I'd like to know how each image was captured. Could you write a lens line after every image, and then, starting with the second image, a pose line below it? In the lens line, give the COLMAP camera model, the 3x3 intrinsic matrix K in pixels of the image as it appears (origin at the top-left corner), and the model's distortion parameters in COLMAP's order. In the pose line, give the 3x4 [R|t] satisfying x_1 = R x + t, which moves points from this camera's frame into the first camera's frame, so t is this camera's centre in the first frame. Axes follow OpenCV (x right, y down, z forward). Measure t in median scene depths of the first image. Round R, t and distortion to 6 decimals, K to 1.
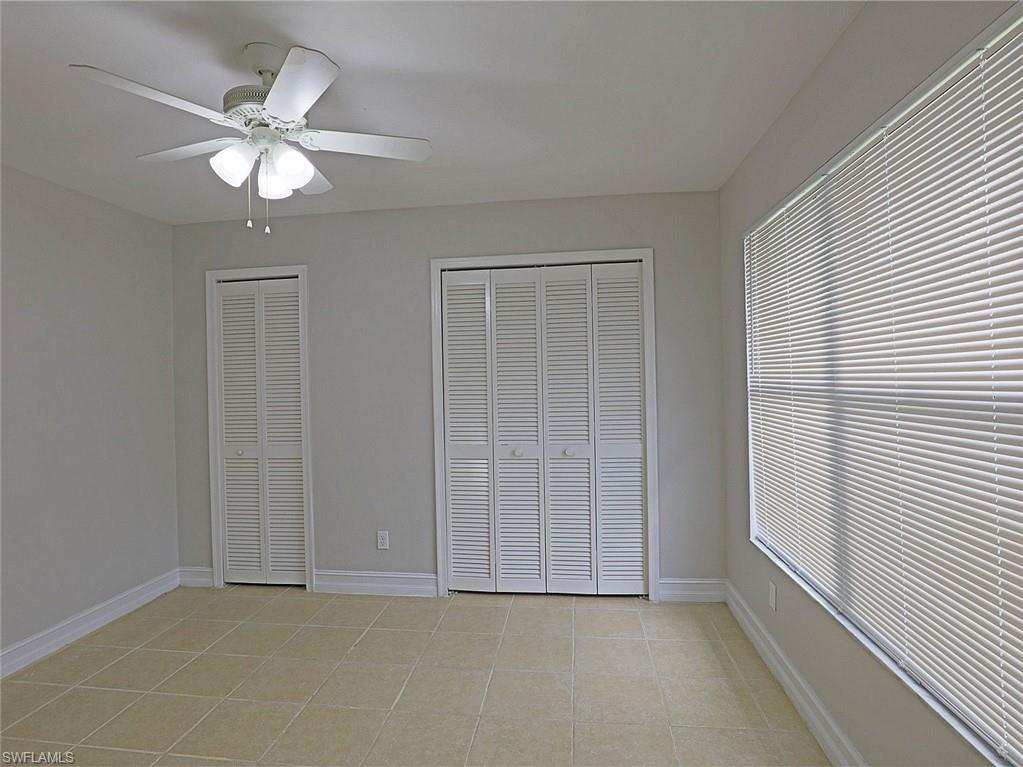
lens RADIAL K [[577.3, 0, 529.3], [0, 577.3, 381.9], [0, 0, 1]] dist [-0.000901, -0.000927]
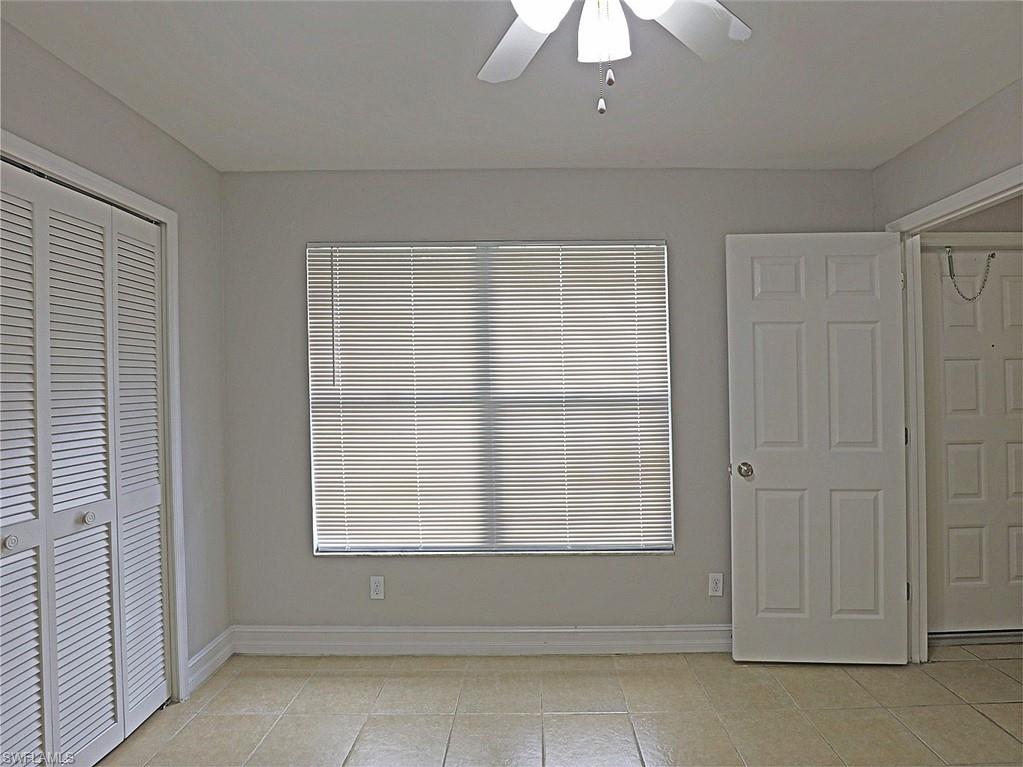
lens RADIAL K [[577.3, 0, 529.3], [0, 577.3, 381.9], [0, 0, 1]] dist [-0.000901, -0.000927]
pose [[-0.091654, 0.025208, 0.995472, -0.556753], [0.018587, 0.999549, -0.023599, 0.007944], [-0.995617, 0.016340, -0.092082, 0.632449]]
